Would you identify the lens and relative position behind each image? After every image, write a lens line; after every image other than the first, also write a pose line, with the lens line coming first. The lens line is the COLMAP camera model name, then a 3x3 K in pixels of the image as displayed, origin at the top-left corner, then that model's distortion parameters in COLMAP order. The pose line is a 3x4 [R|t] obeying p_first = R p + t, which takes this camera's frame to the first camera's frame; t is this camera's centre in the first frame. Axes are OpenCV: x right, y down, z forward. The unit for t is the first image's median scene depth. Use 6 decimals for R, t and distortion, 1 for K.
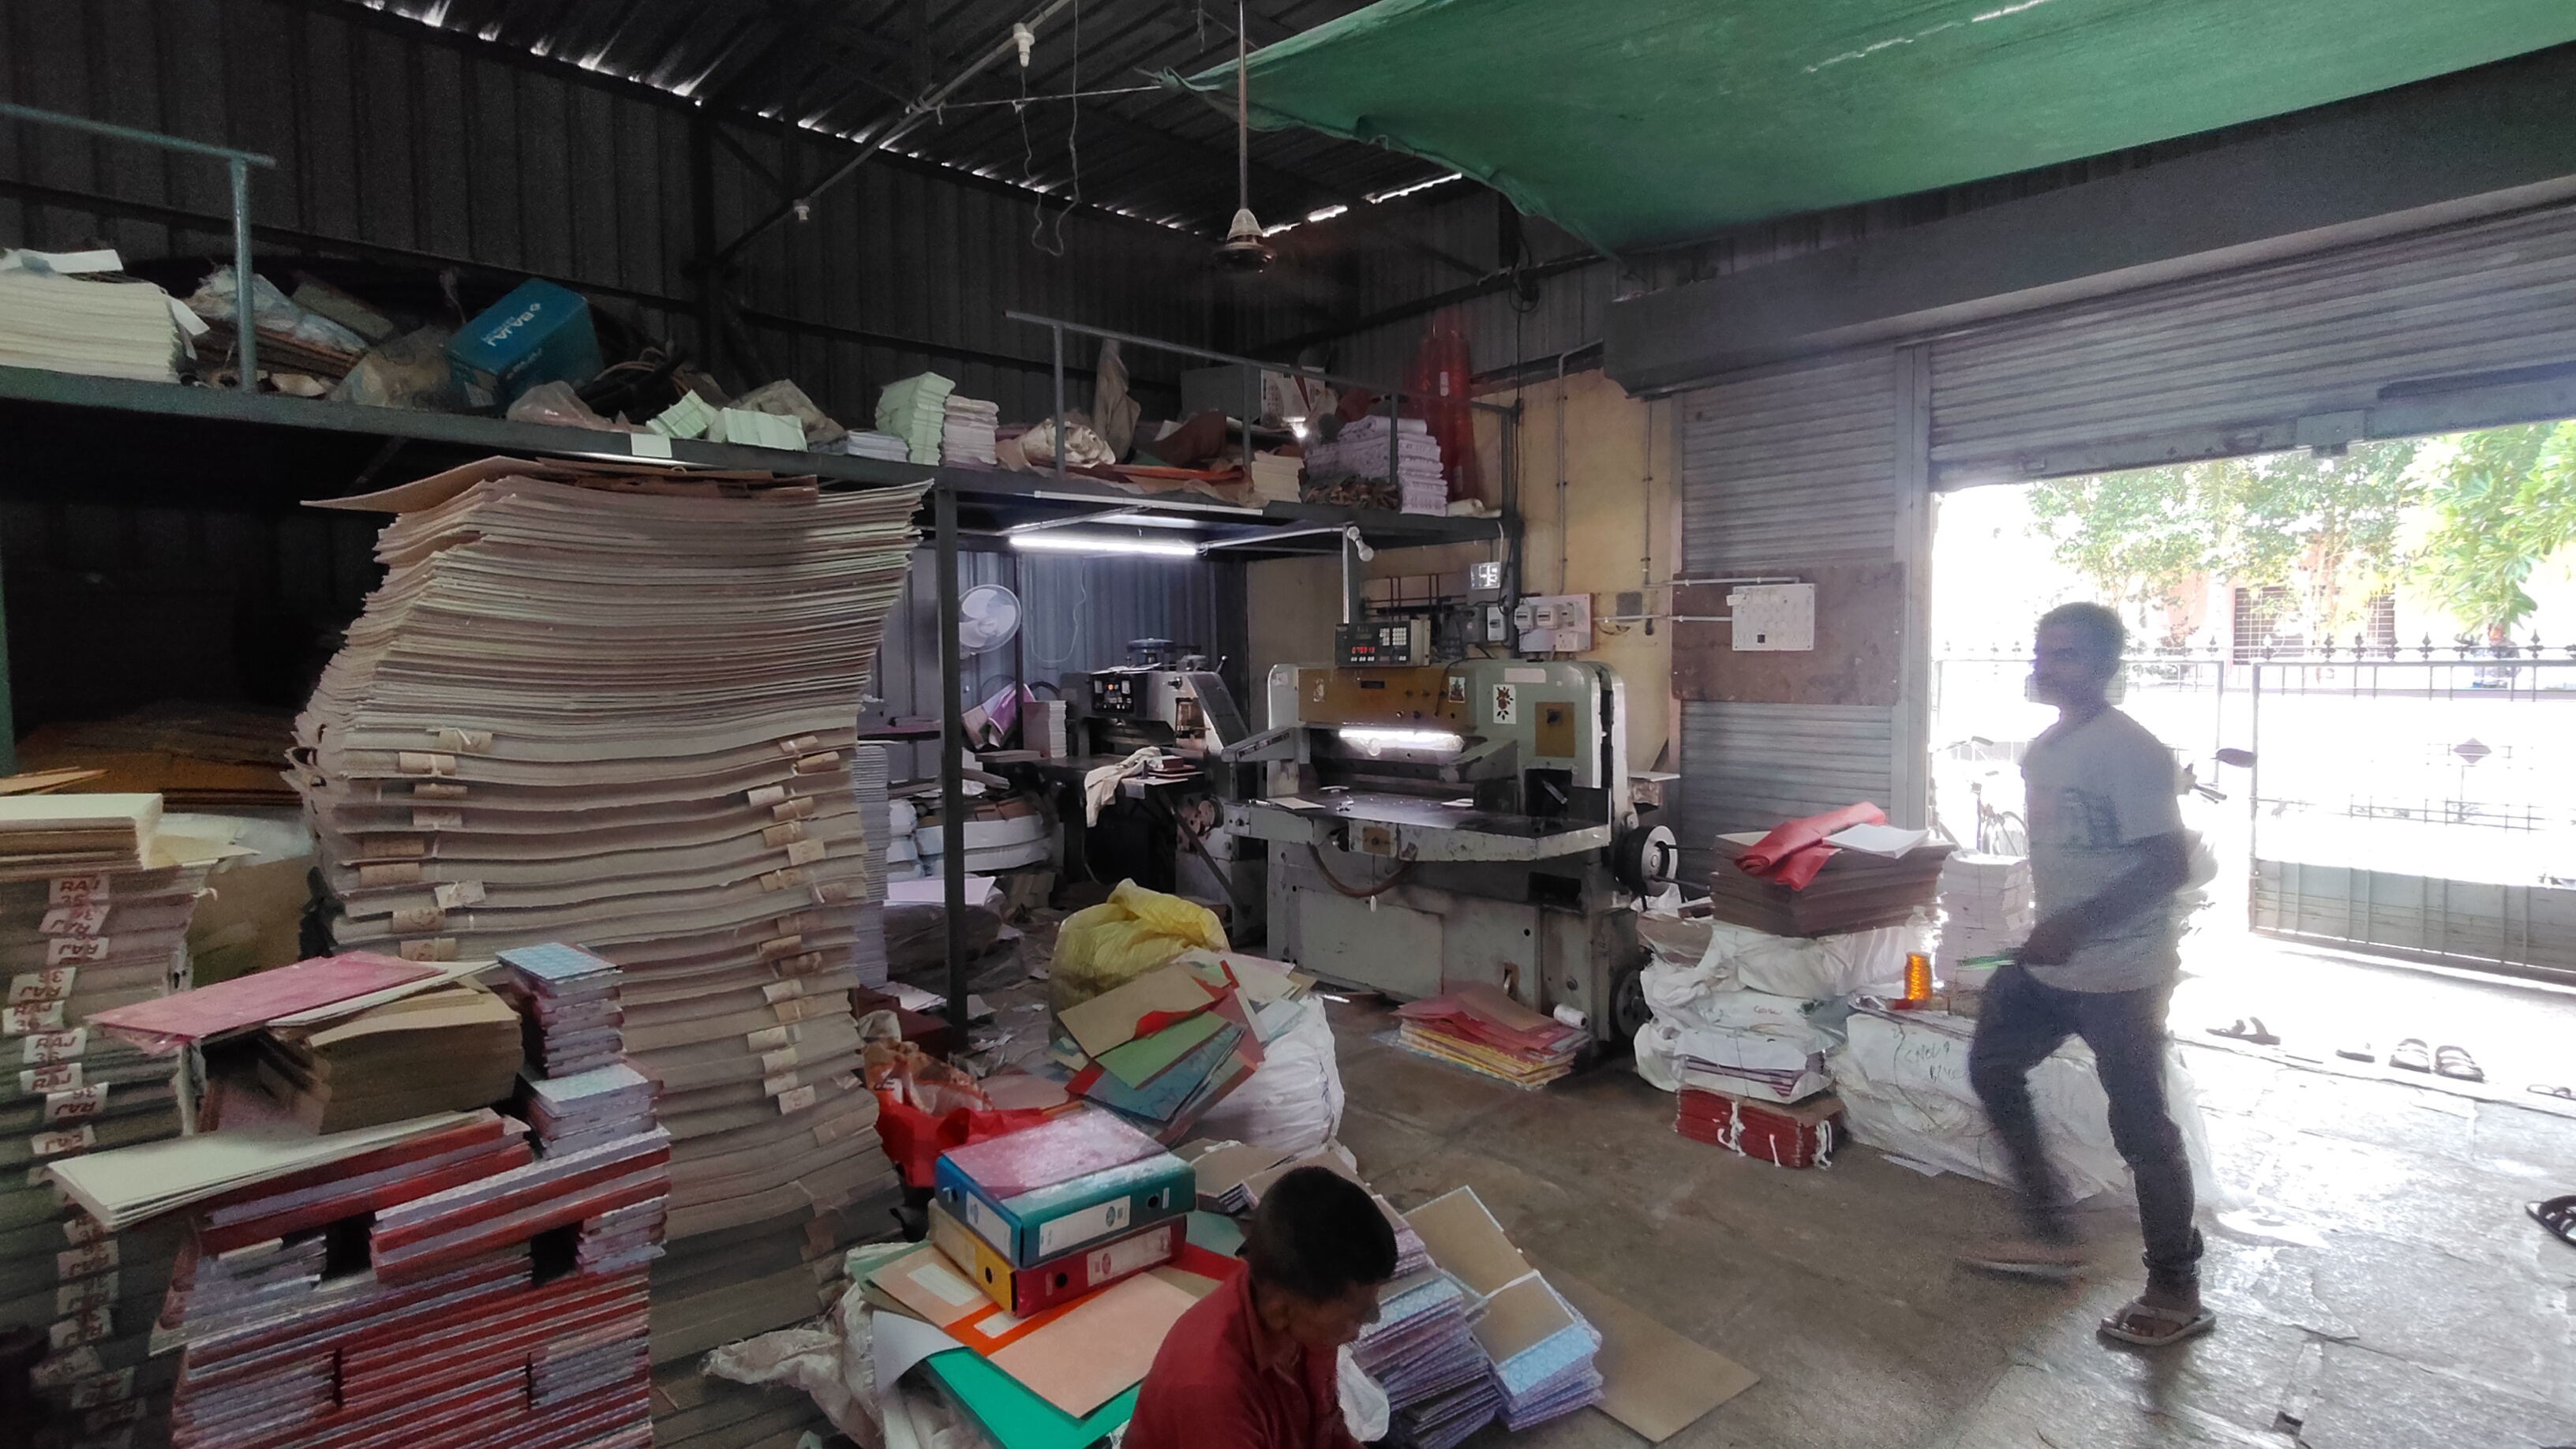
lens RADIAL K [[1194.0, 0, 1273.7], [0, 1194.0, 707.3], [0, 0, 1]] dist [0.006025, -0.003176]
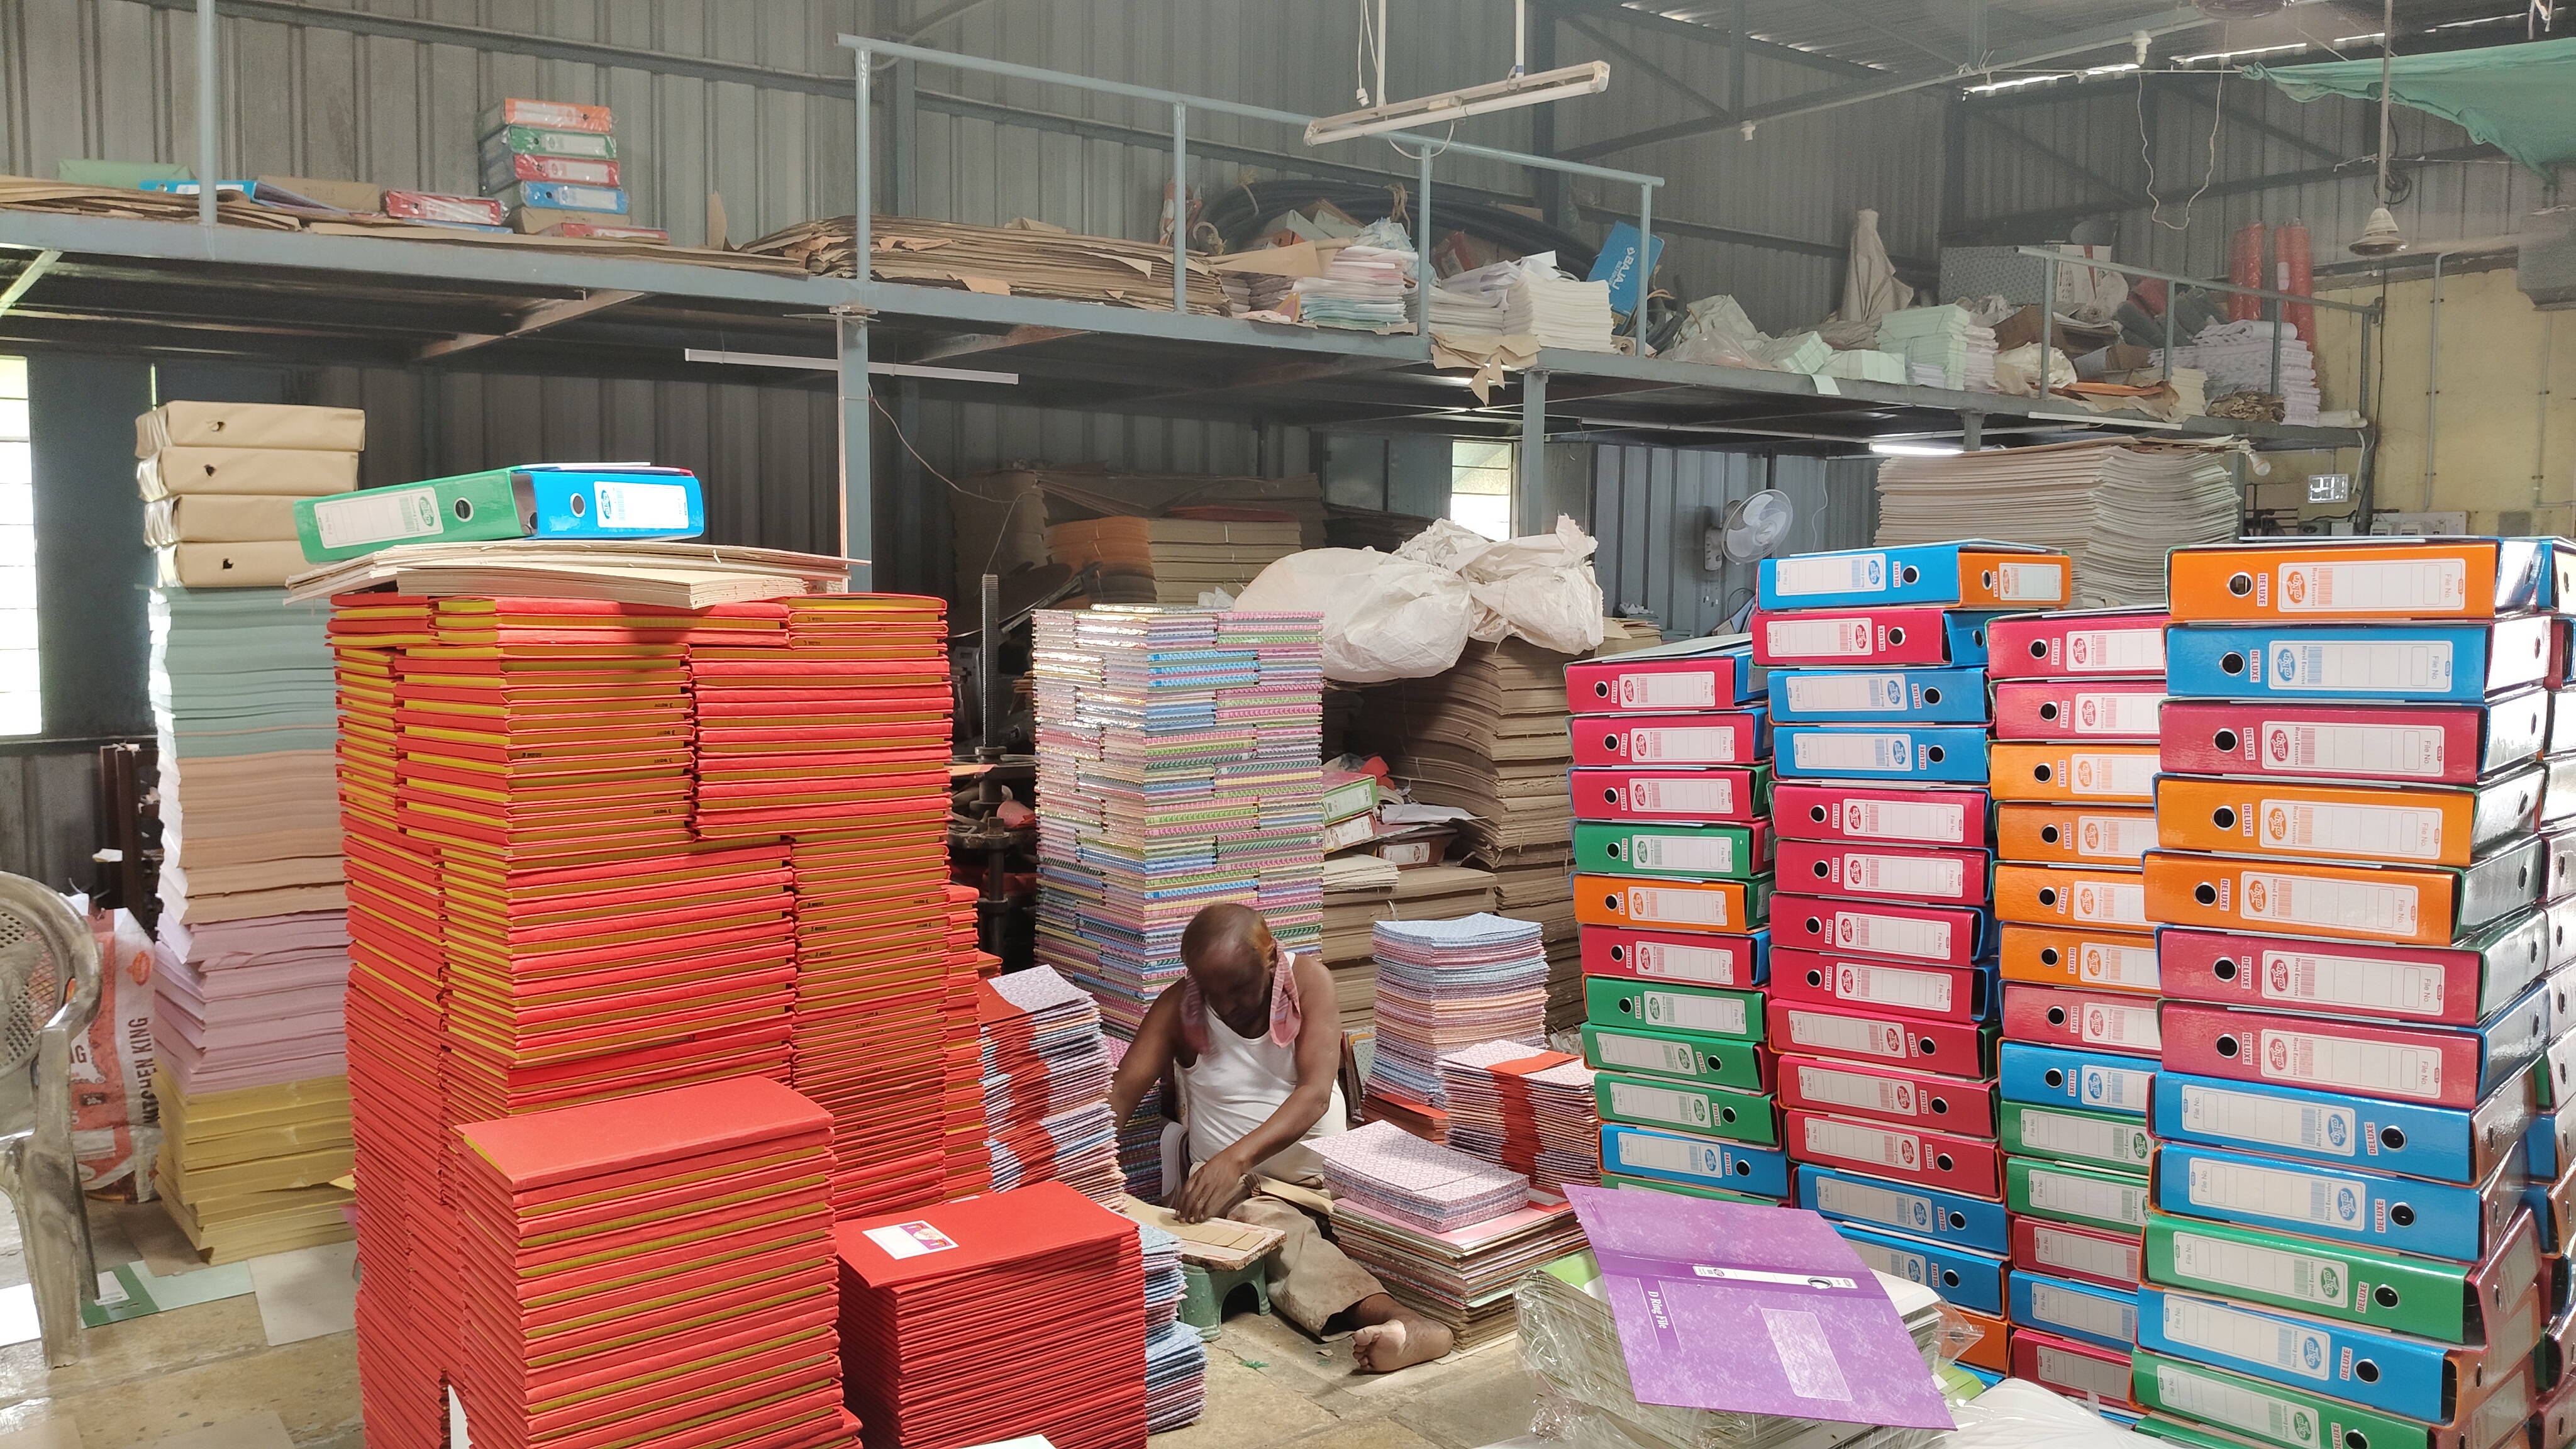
lens RADIAL K [[1978.3, 0, 1272.3], [0, 1978.3, 732.9], [0, 0, 1]] dist [0.040918, -0.094032]
pose [[0.996348, 0.025654, -0.081440, -0.722326], [-0.022895, 0.999138, 0.034634, 0.062286], [0.082258, -0.032643, 0.996076, -0.851604]]
